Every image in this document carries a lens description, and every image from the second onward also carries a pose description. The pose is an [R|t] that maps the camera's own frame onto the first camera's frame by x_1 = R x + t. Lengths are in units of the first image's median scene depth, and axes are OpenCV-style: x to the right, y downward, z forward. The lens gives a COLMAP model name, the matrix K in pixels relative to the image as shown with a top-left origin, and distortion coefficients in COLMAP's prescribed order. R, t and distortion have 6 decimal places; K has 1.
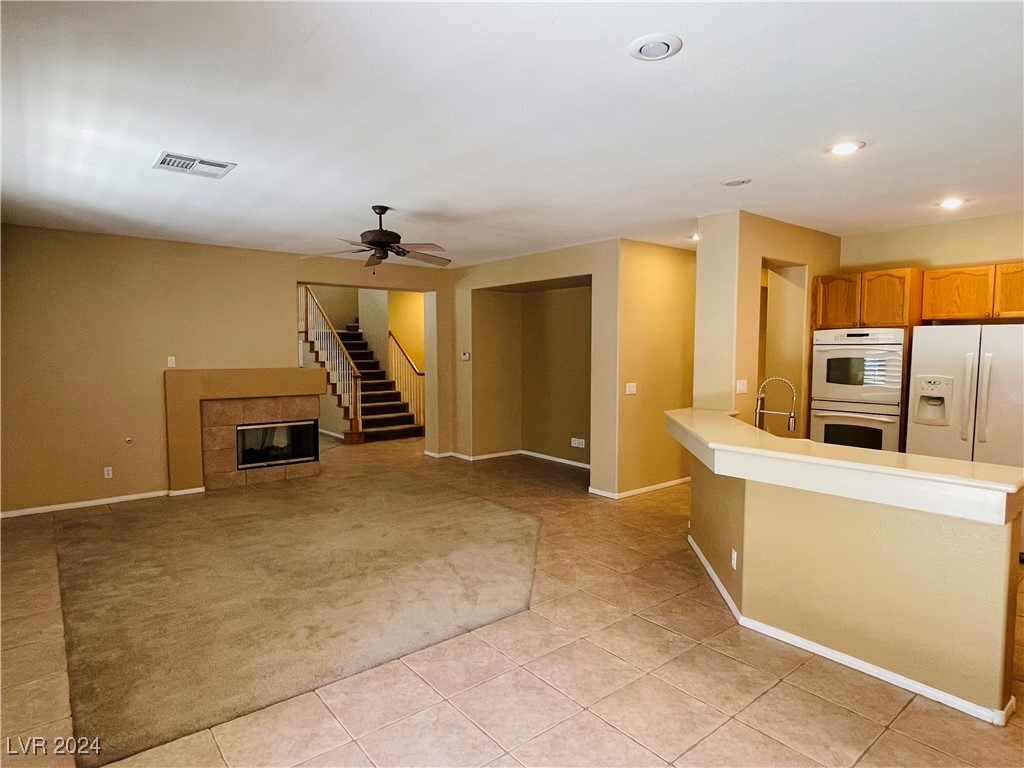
lens RADIAL K [[580.5, 0, 506.7], [0, 580.5, 386.0], [0, 0, 1]] dist [-0.006688, 0.002269]
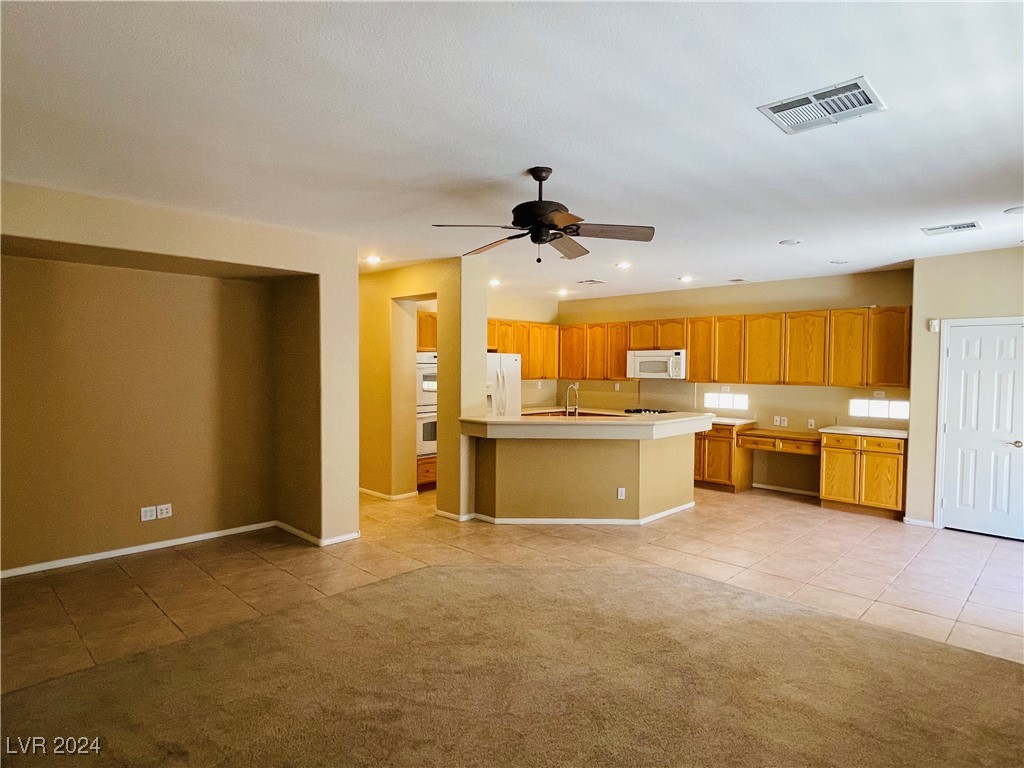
lens RADIAL K [[580.5, 0, 506.1], [0, 580.5, 388.5], [0, 0, 1]] dist [-0.006688, 0.002269]
pose [[-0.109930, -0.041244, 0.993083, -0.792445], [0.057897, 0.997176, 0.047823, -0.067370], [-0.992252, 0.062754, -0.107232, 0.970064]]
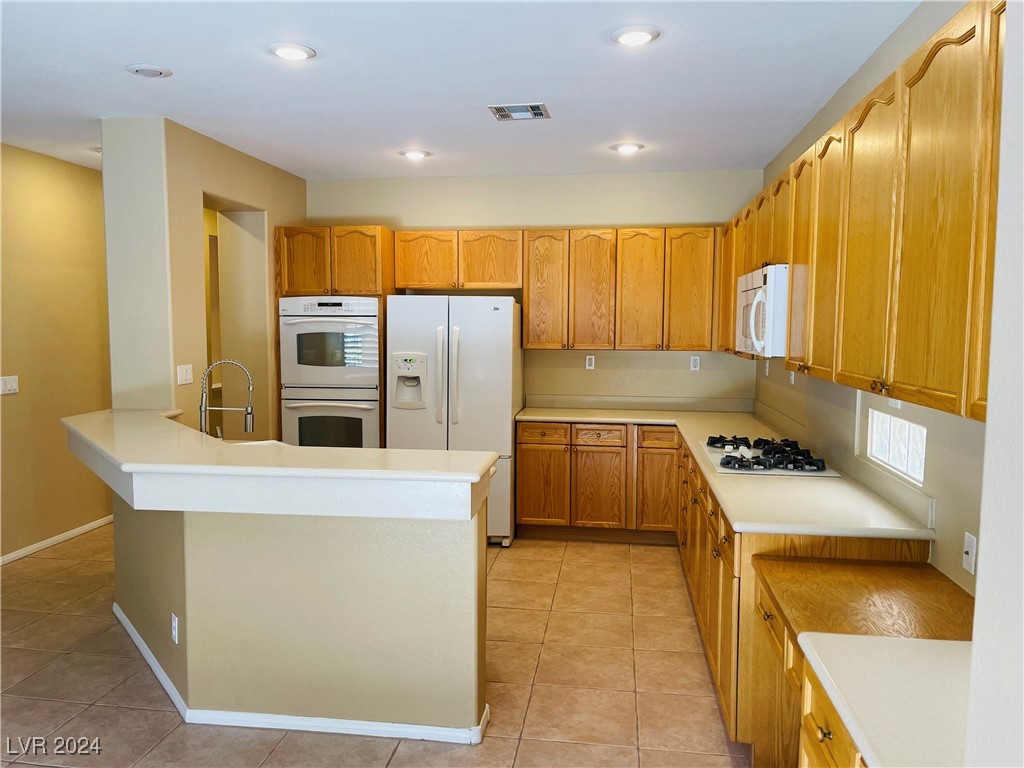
lens RADIAL K [[773.3, 0, 514.9], [0, 773.3, 384.0], [0, 0, 1]] dist [0.045745, -0.013158]
pose [[0.725297, -0.052291, 0.686447, 0.043663], [0.041304, 0.998620, 0.032430, -0.001546], [-0.687196, 0.004831, 0.726456, 0.036699]]
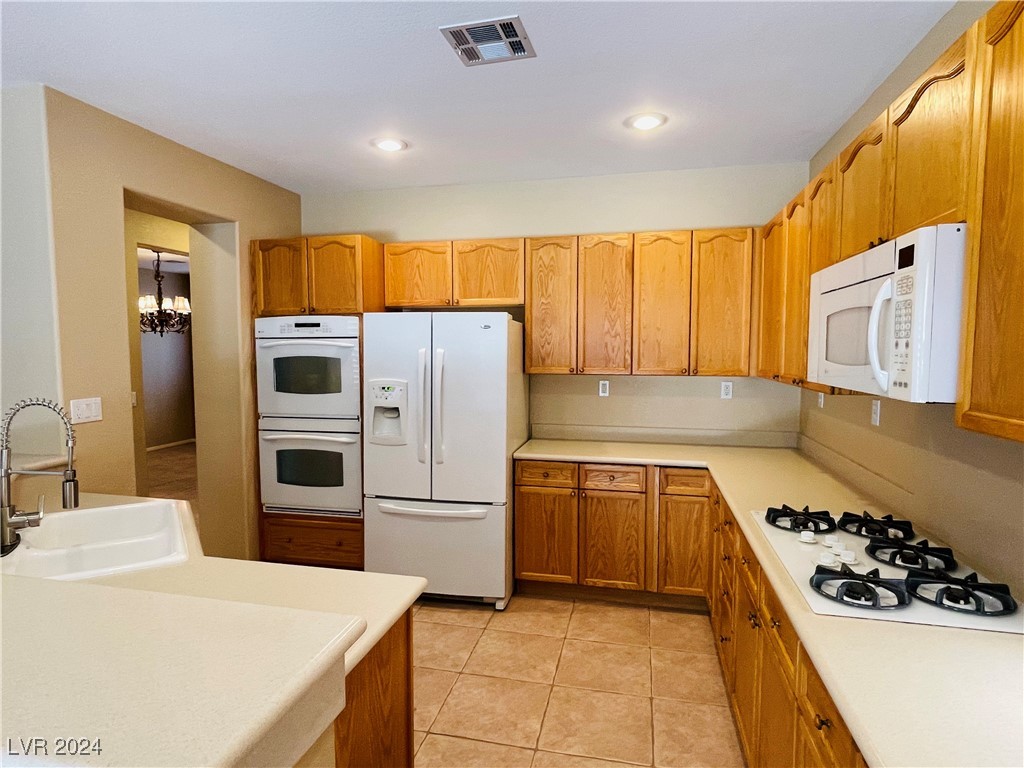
lens RADIAL K [[580.5, 0, 510.4], [0, 580.5, 387.3], [0, 0, 1]] dist [-0.006688, 0.002269]
pose [[0.782272, -0.046065, 0.621232, 0.343109], [0.042959, 0.998877, 0.019972, -0.013602], [-0.621454, 0.011064, 0.783372, 0.272081]]
